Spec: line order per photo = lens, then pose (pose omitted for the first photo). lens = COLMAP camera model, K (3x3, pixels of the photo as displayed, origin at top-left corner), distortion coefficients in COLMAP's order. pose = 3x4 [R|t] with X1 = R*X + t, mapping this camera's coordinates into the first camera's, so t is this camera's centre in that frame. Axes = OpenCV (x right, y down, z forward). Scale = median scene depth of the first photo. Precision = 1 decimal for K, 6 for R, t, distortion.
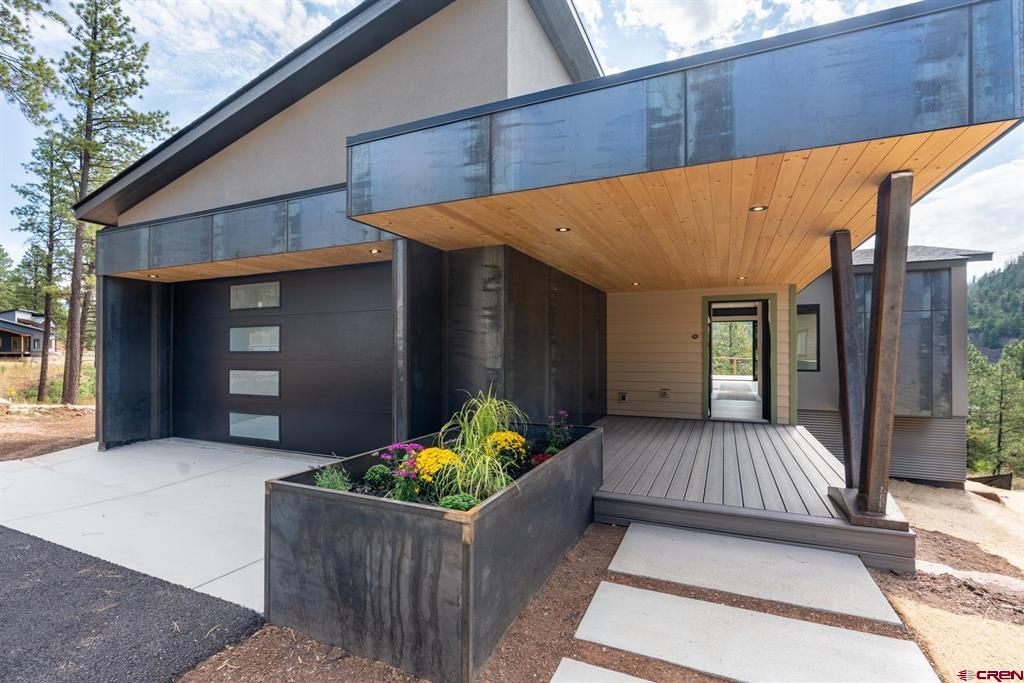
lens RADIAL K [[478.9, 0, 535.3], [0, 478.9, 348.3], [0, 0, 1]] dist [-0.010303, 0.003934]
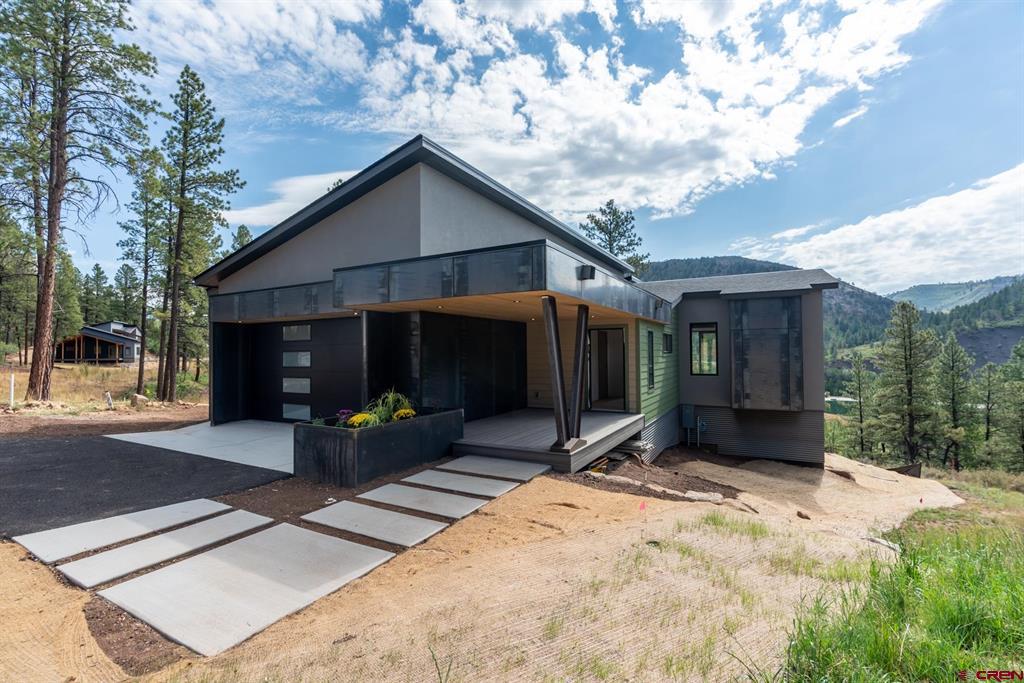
lens RADIAL K [[478.9, 0, 511.9], [0, 478.9, 342.0], [0, 0, 1]] dist [-0.010303, 0.003934]
pose [[0.991762, -0.013782, -0.127347, 0.251274], [0.011677, 0.999783, -0.017256, -0.028509], [0.127558, 0.015627, 0.991708, -0.380127]]
